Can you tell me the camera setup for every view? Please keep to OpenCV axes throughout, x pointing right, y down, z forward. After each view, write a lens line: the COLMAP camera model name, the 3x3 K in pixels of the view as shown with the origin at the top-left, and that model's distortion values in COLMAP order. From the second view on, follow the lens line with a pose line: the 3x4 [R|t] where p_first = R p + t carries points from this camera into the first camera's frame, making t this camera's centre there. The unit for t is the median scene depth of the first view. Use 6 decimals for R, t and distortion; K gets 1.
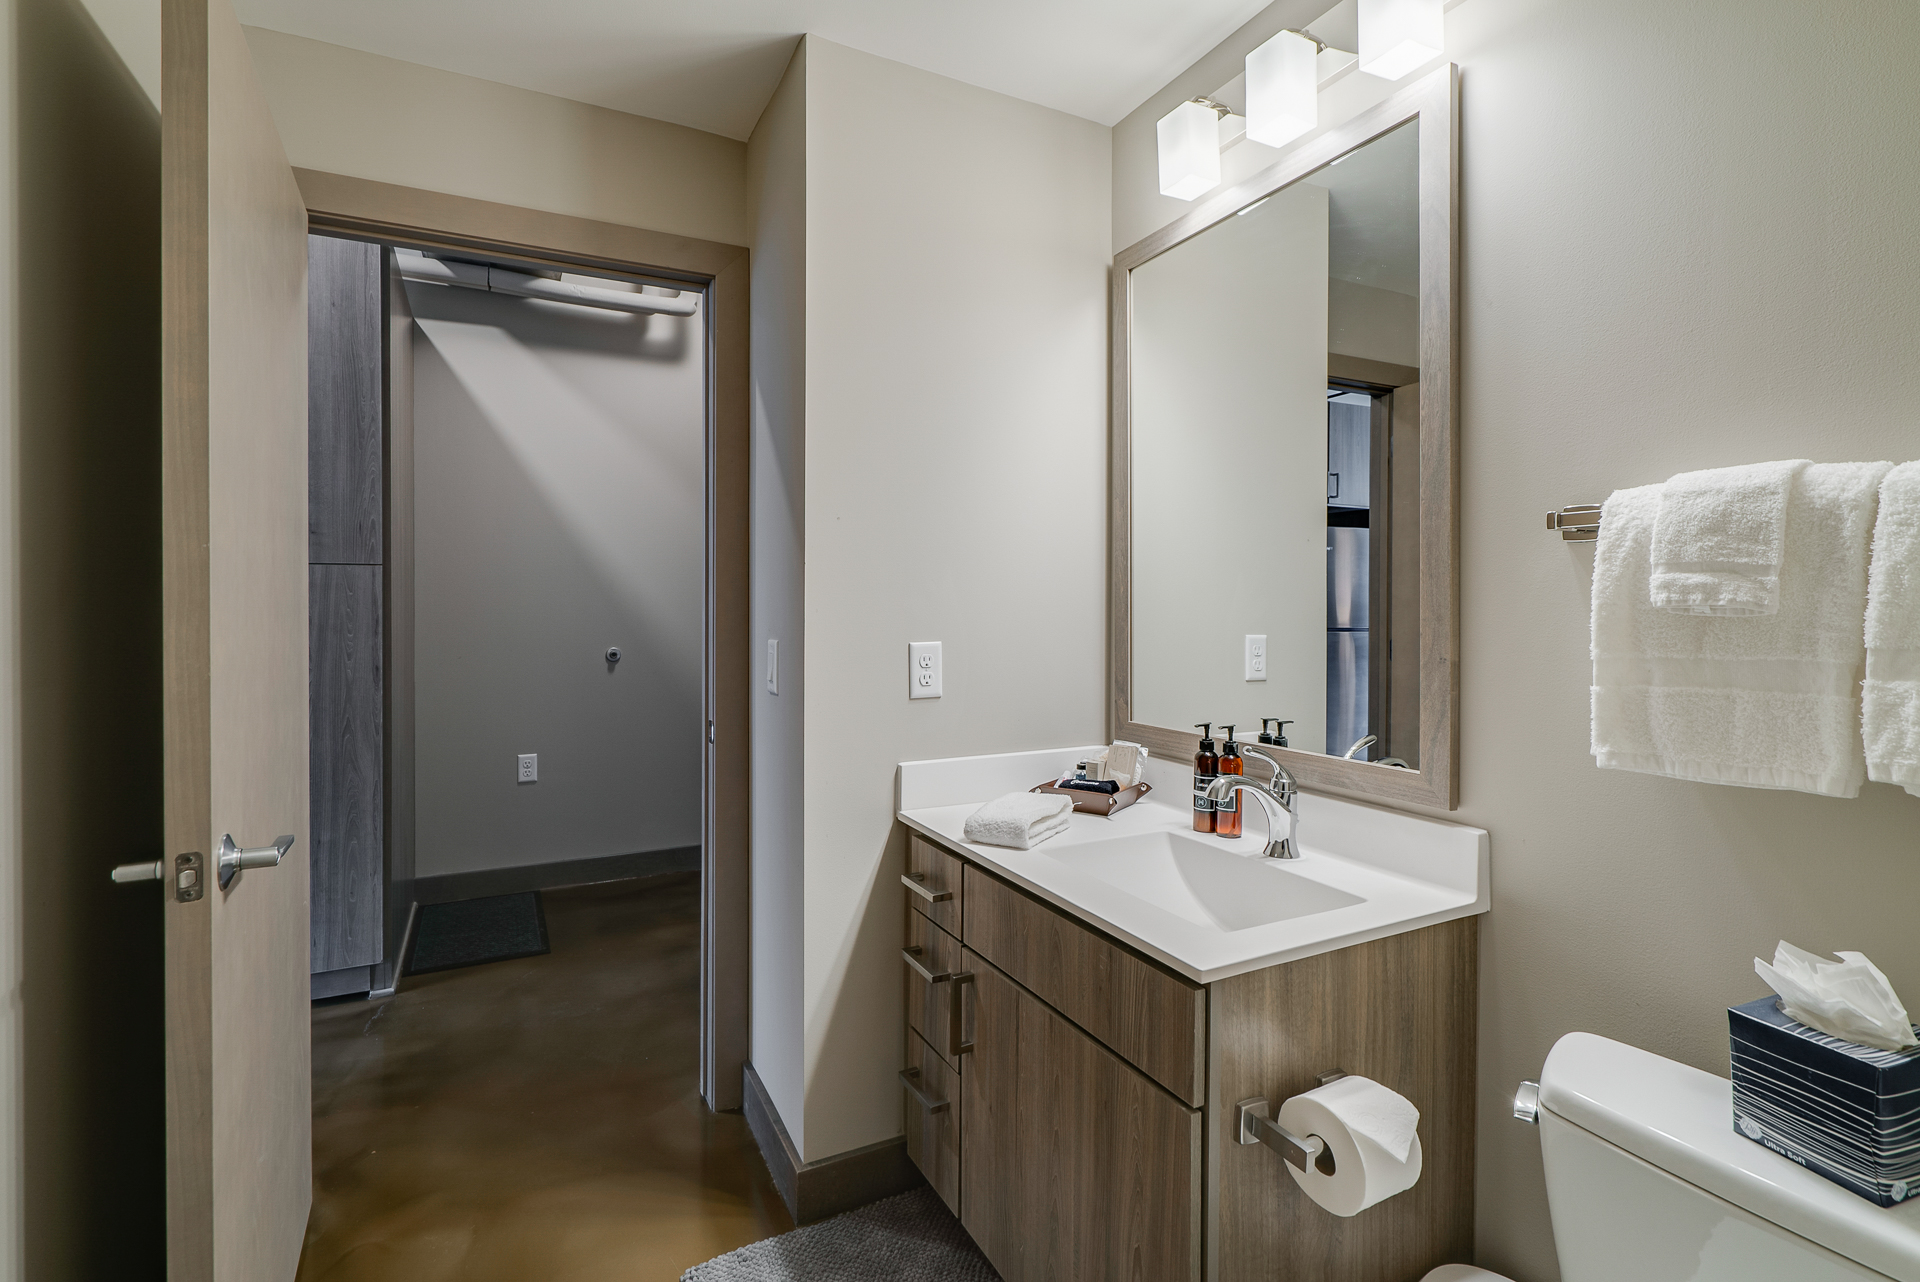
lens RADIAL K [[875.4, 0, 958.2], [0, 875.4, 620.4], [0, 0, 1]] dist [-0.000559, 0.000204]
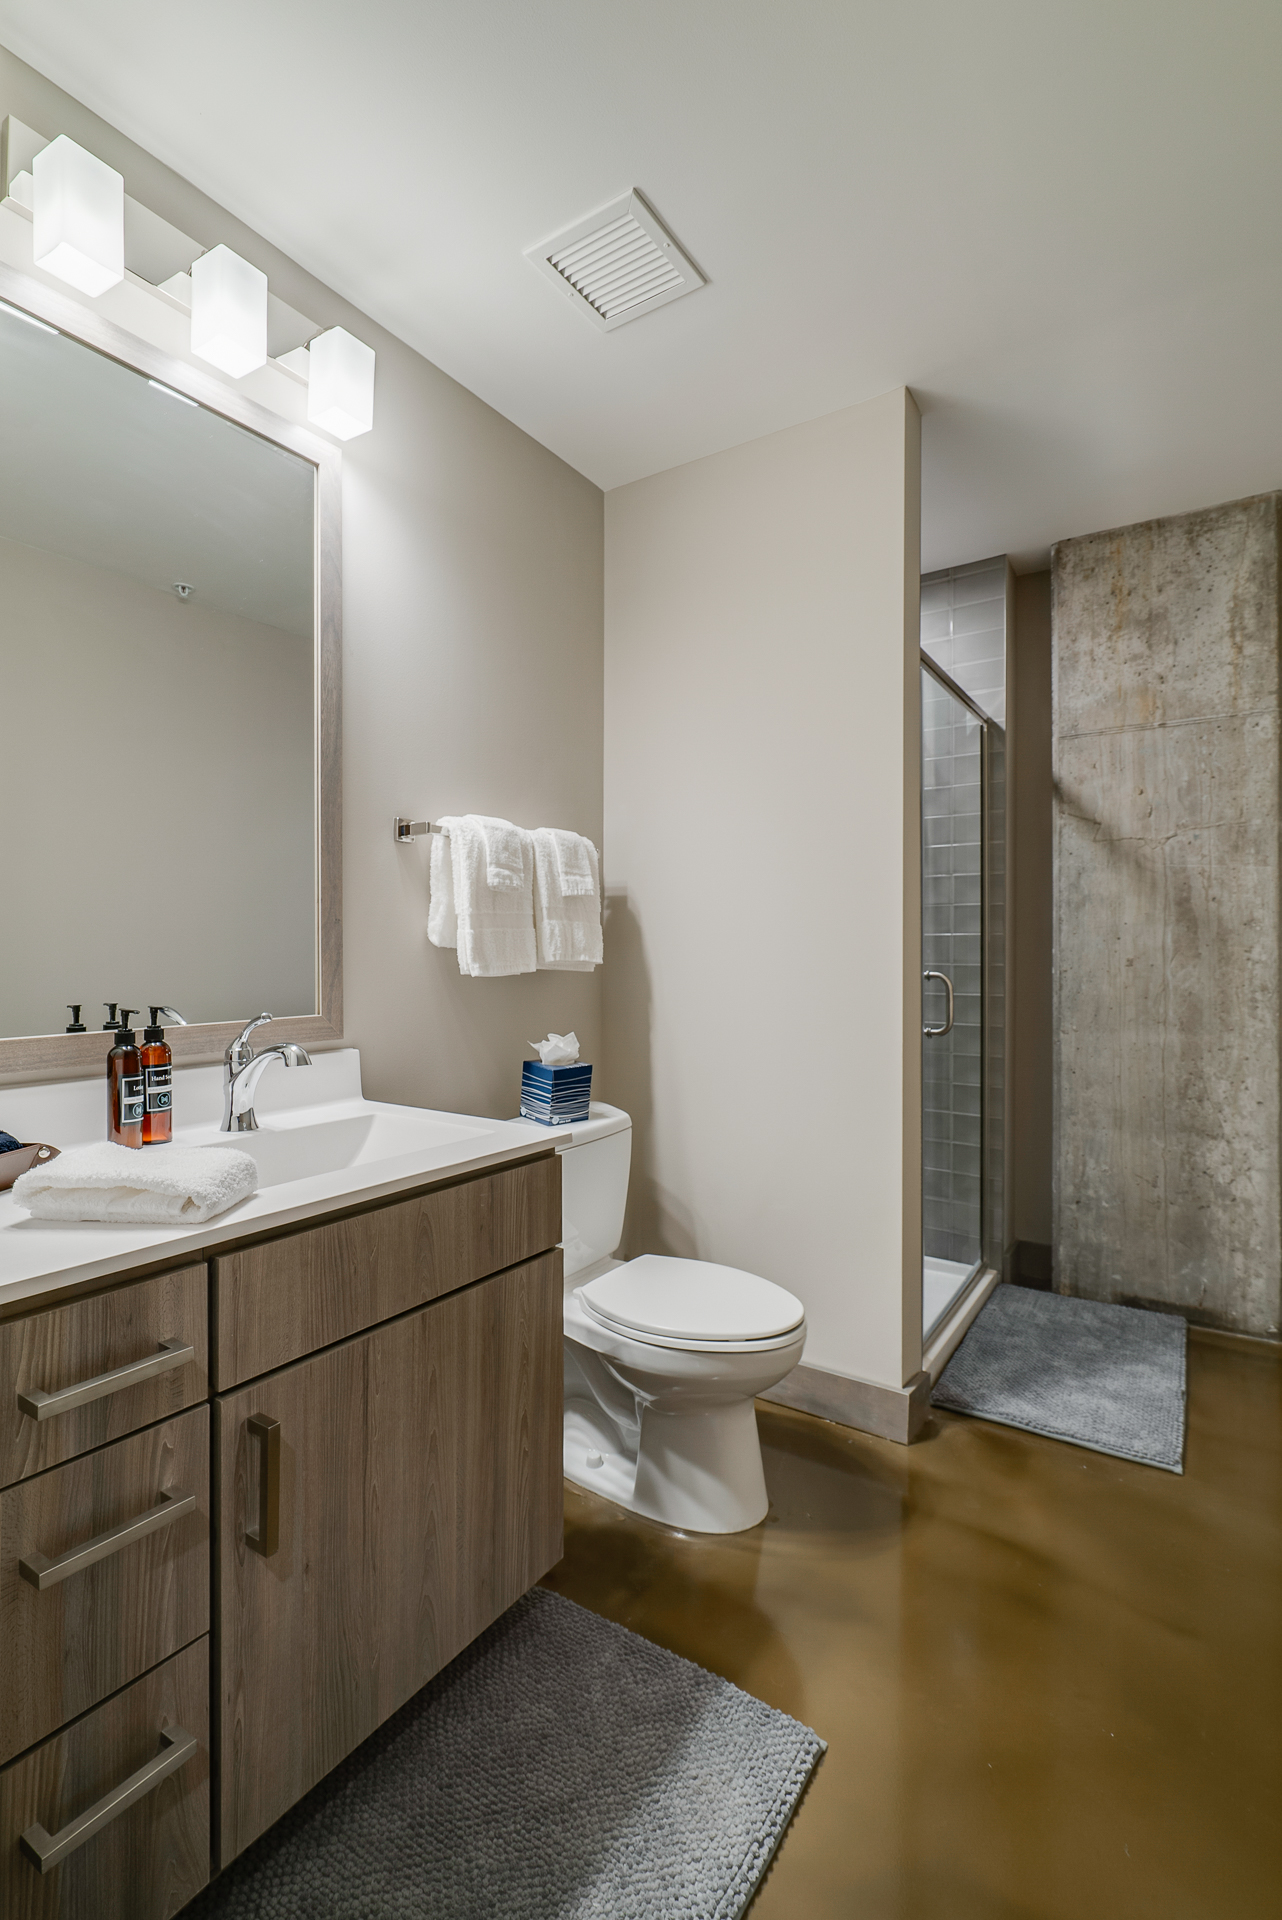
lens RADIAL K [[875.4, 0, 651.3], [0, 875.4, 956.9], [0, 0, 1]] dist [-0.000559, 0.000204]
pose [[-0.479483, -0.012949, 0.877456, -0.859056], [0.011571, 0.999711, 0.021076, 0.085775], [-0.877475, 0.020258, -0.479195, 1.352480]]
